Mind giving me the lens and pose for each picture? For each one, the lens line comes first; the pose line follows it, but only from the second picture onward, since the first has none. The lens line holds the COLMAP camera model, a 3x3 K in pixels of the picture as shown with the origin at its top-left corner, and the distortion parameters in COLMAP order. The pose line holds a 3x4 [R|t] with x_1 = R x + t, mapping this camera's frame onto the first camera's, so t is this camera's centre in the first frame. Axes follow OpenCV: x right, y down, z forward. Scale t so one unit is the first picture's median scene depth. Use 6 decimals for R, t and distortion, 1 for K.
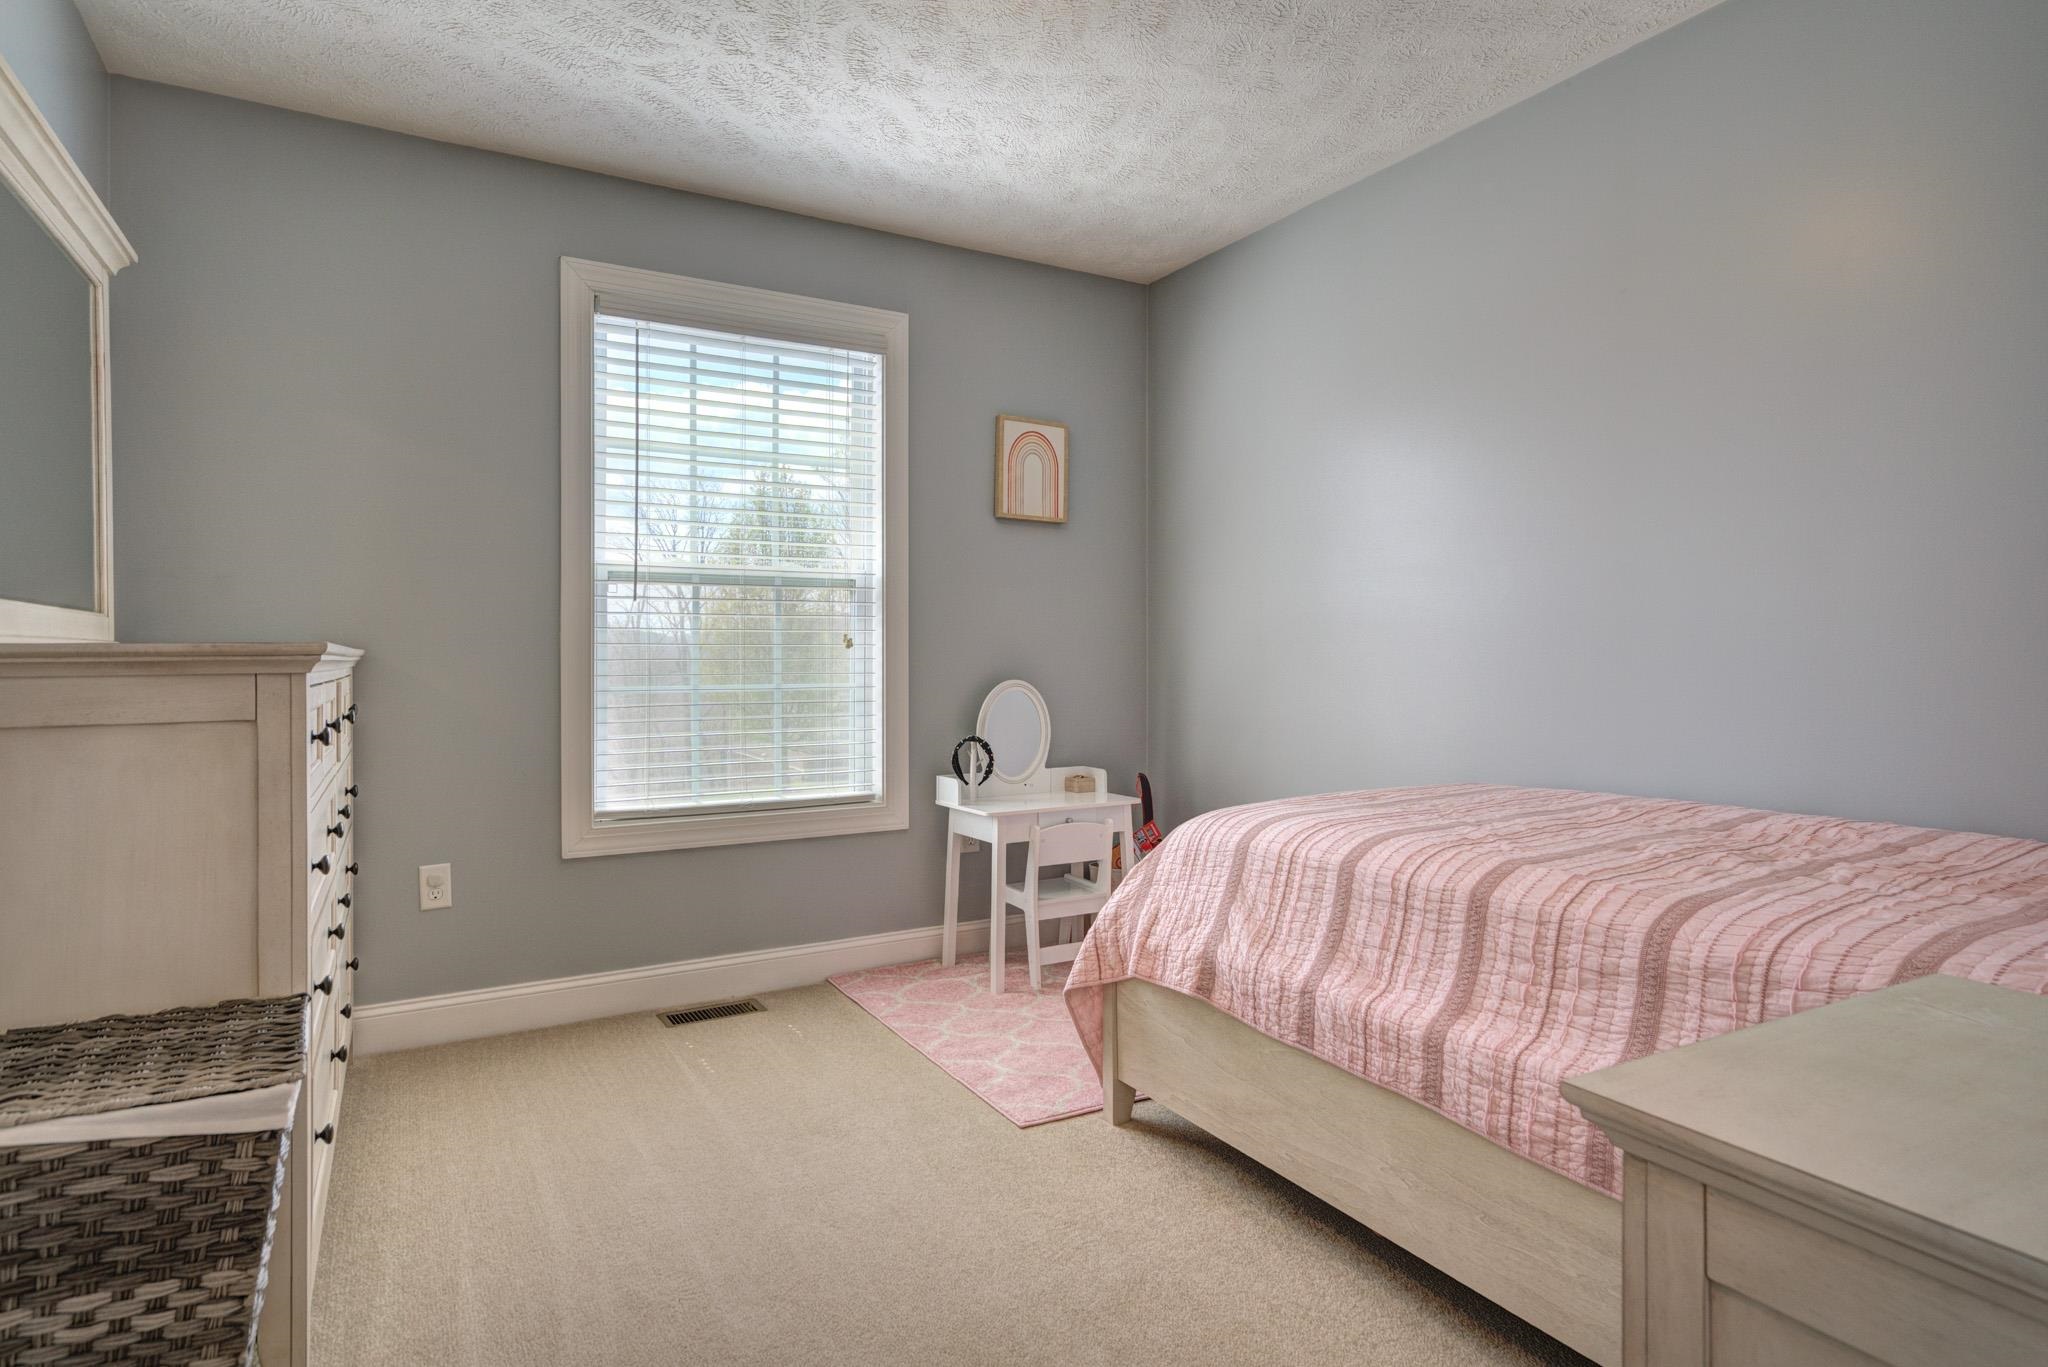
lens RADIAL K [[1077.6, 0, 1033.7], [0, 1077.6, 683.3], [0, 0, 1]] dist [0.004410, -0.000425]
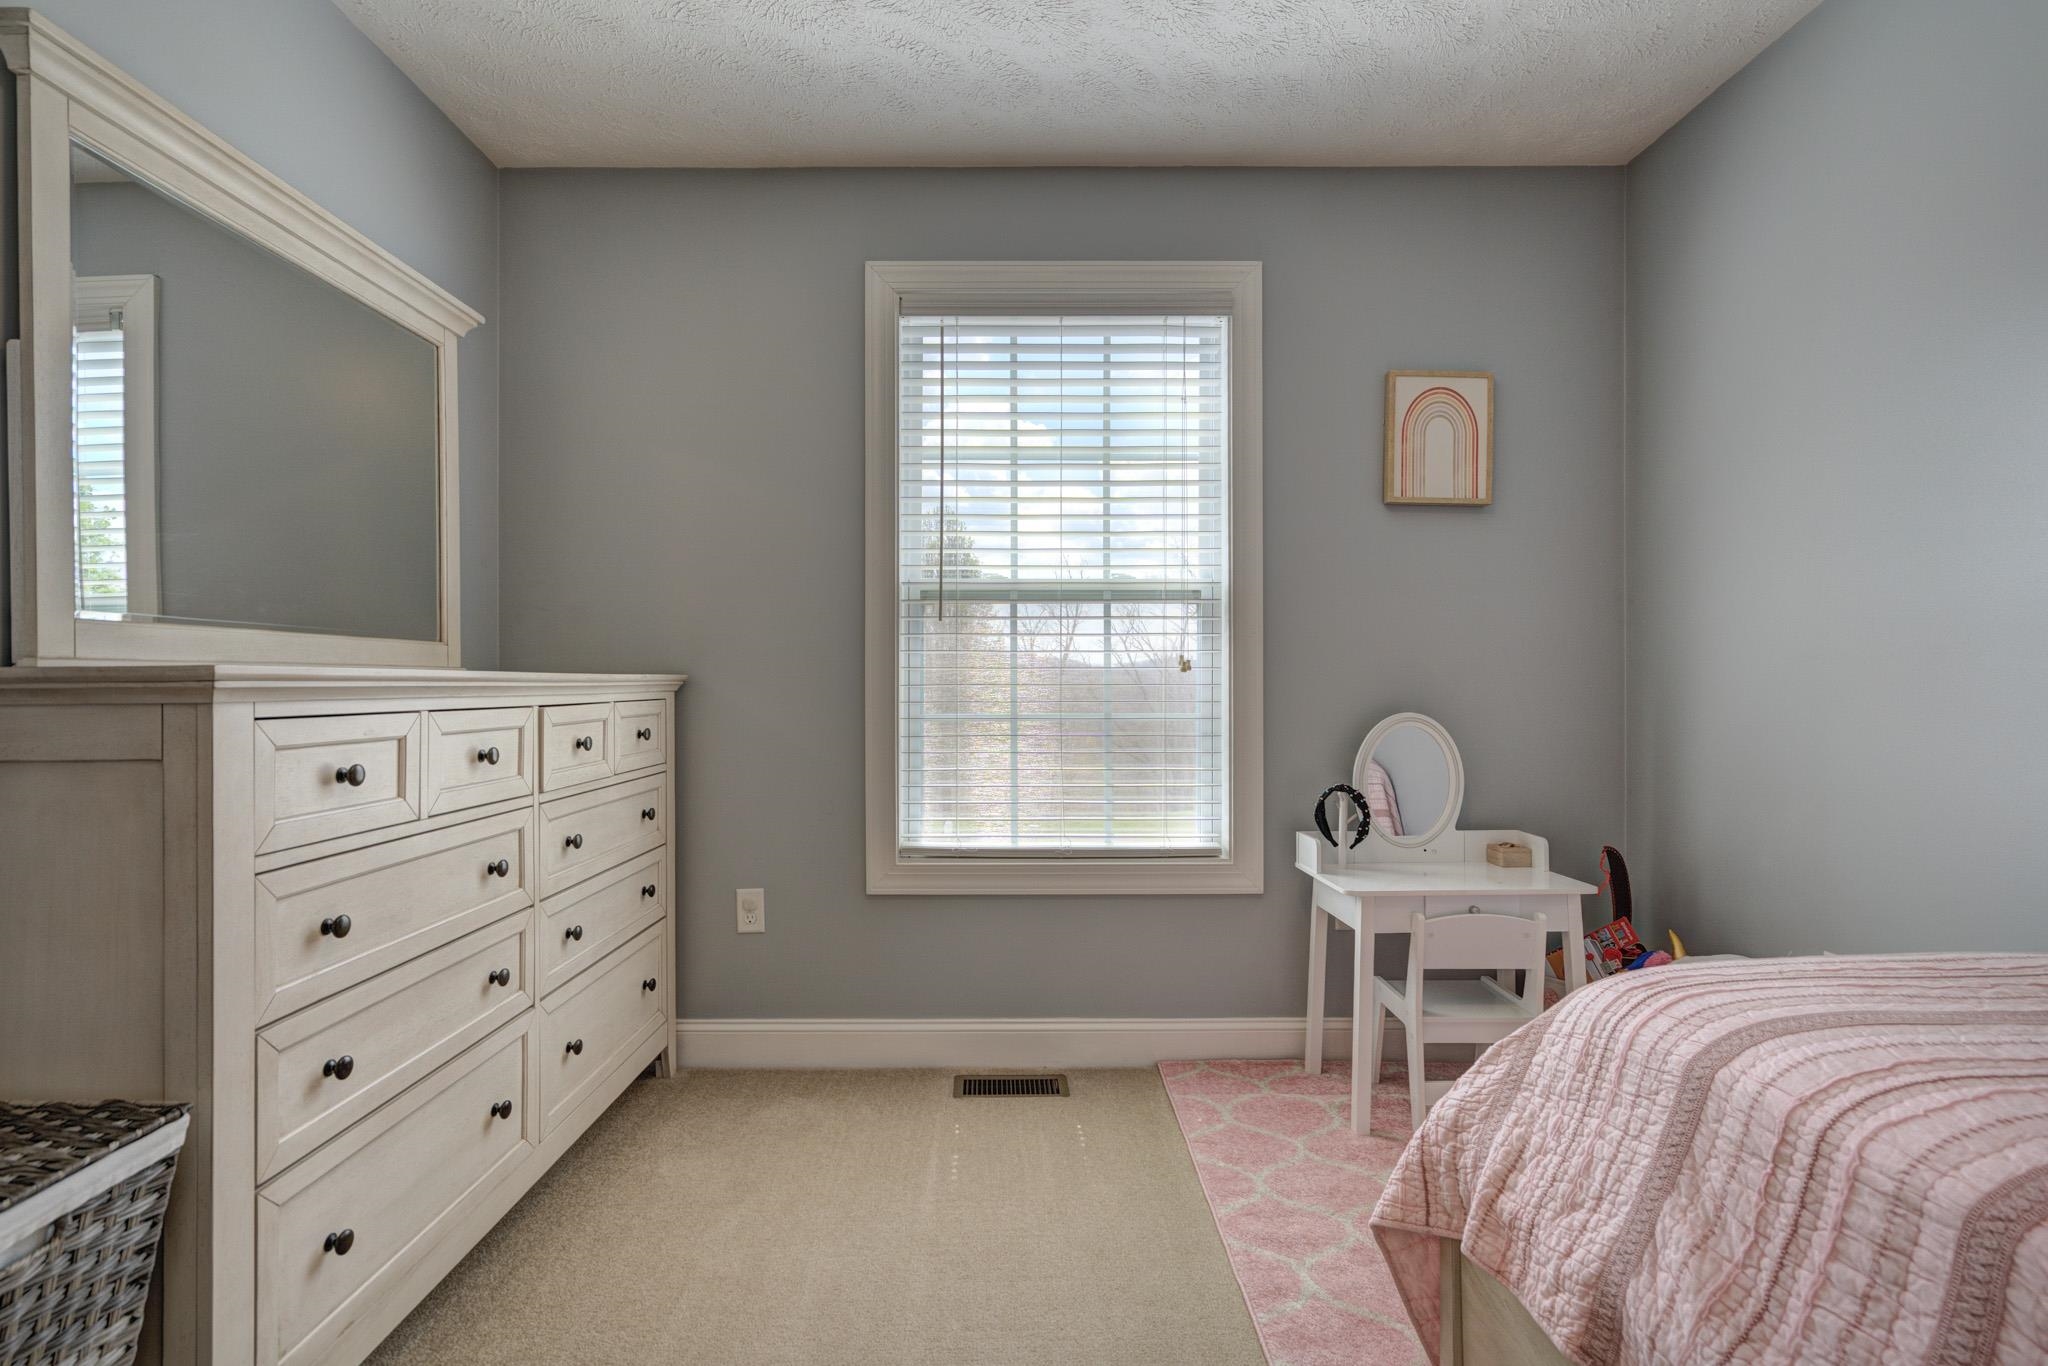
lens RADIAL K [[950.4, 0, 1029.5], [0, 950.4, 688.3], [0, 0, 1]] dist [-0.004337, 0.002456]
pose [[0.867158, 0.004241, -0.498015, 0.101635], [-0.012941, 0.999818, -0.014019, -0.008902], [0.497865, 0.018601, 0.867055, 0.335118]]
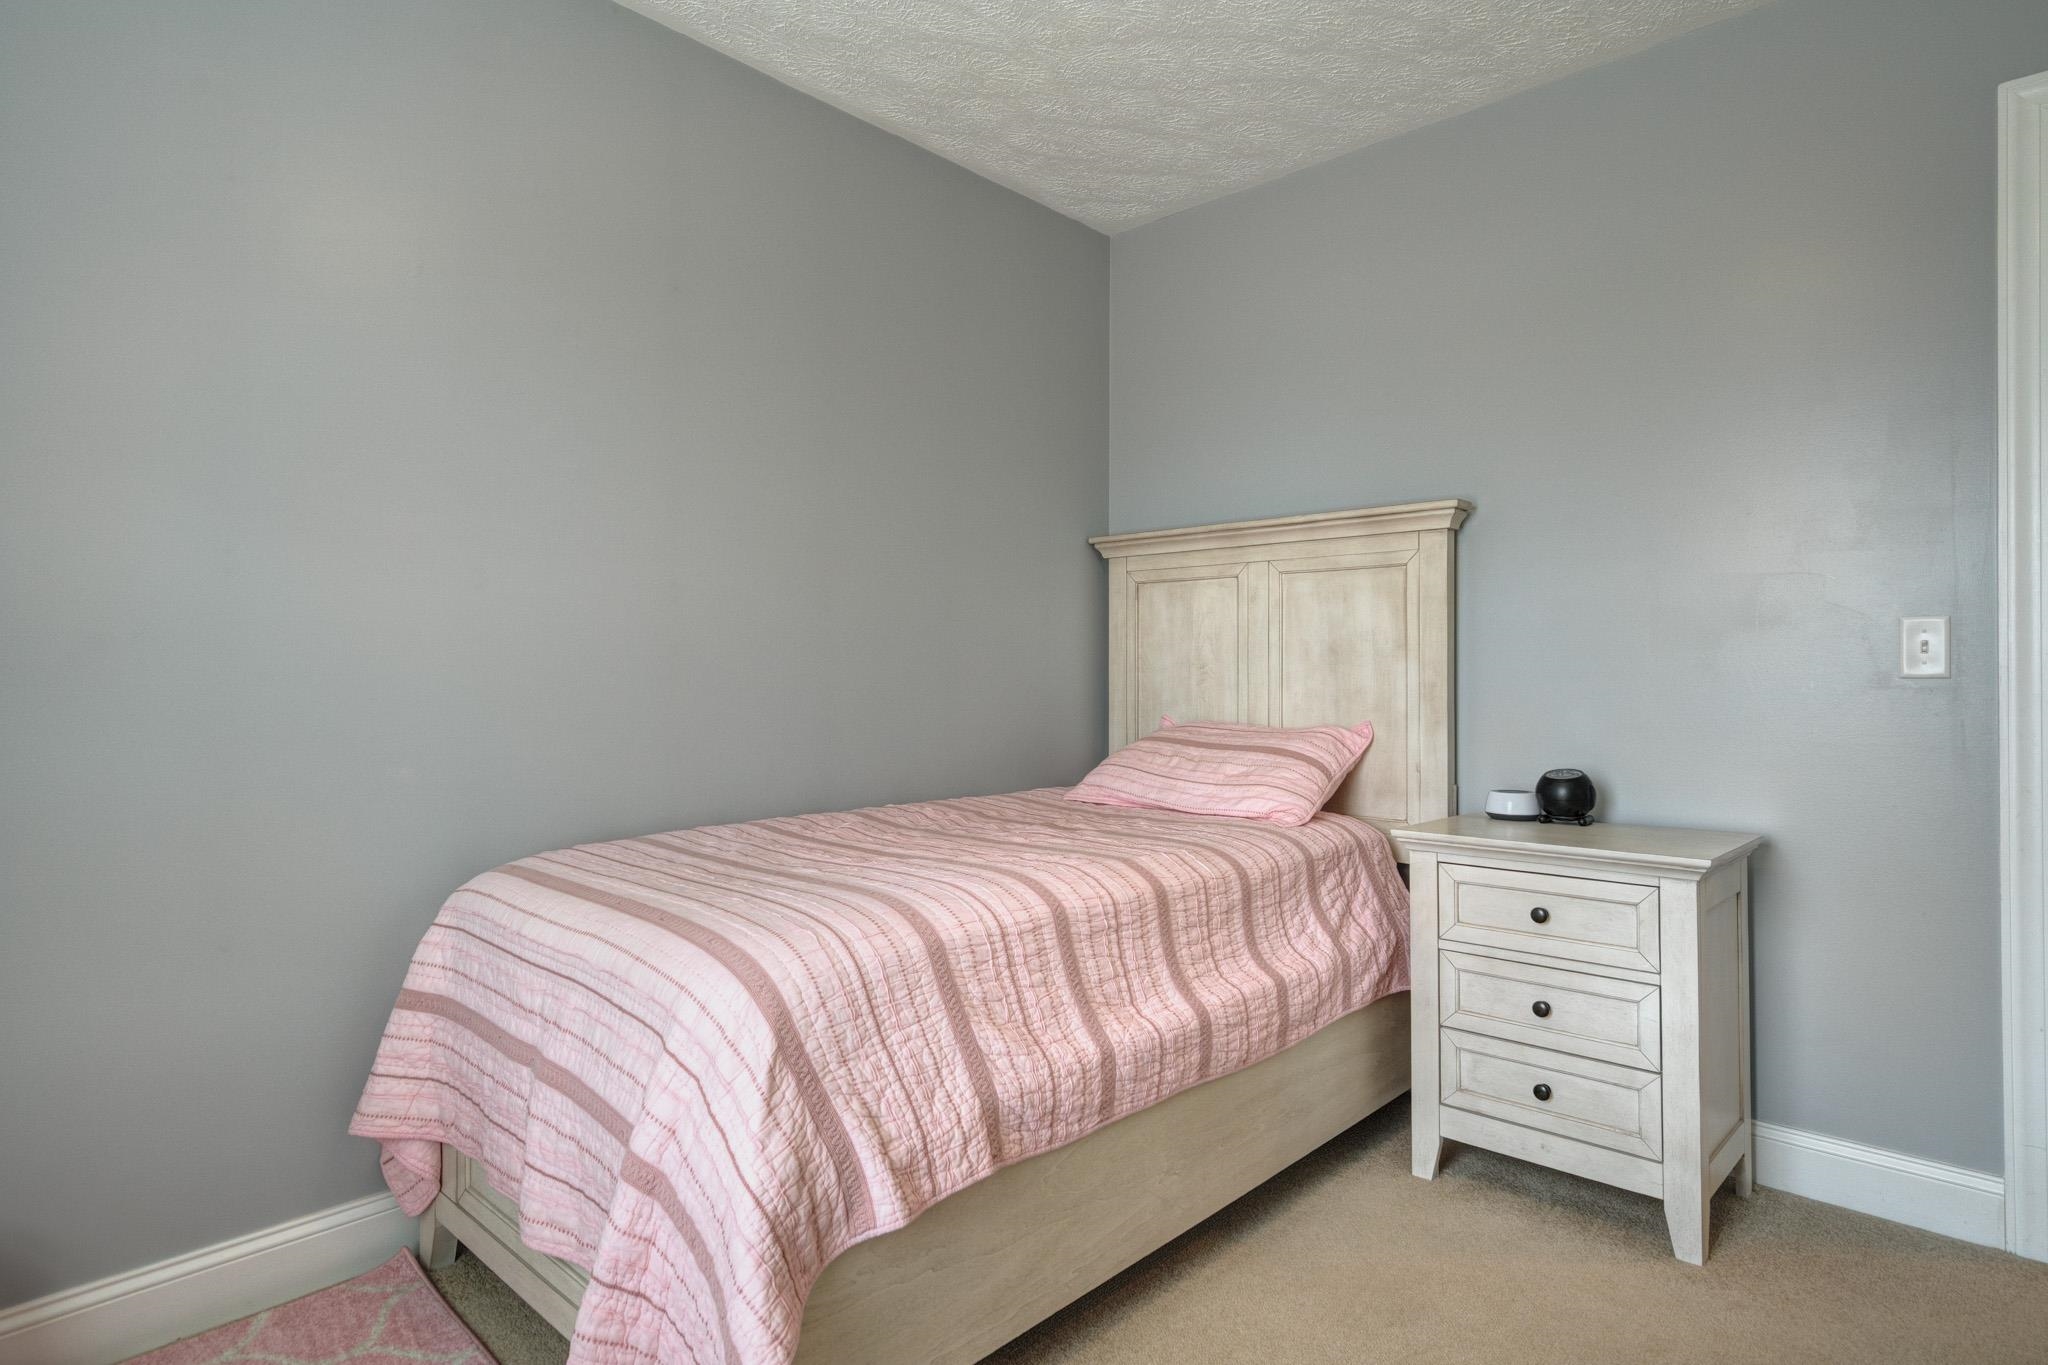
lens RADIAL K [[1058.3, 0, 1020.0], [0, 1058.3, 687.5], [0, 0, 1]] dist [0.004625, -0.000884]
pose [[-0.270276, -0.004442, 0.962773, -0.350080], [0.018981, 0.999770, 0.009941, -0.018327], [-0.962596, 0.020961, -0.270130, 0.798928]]
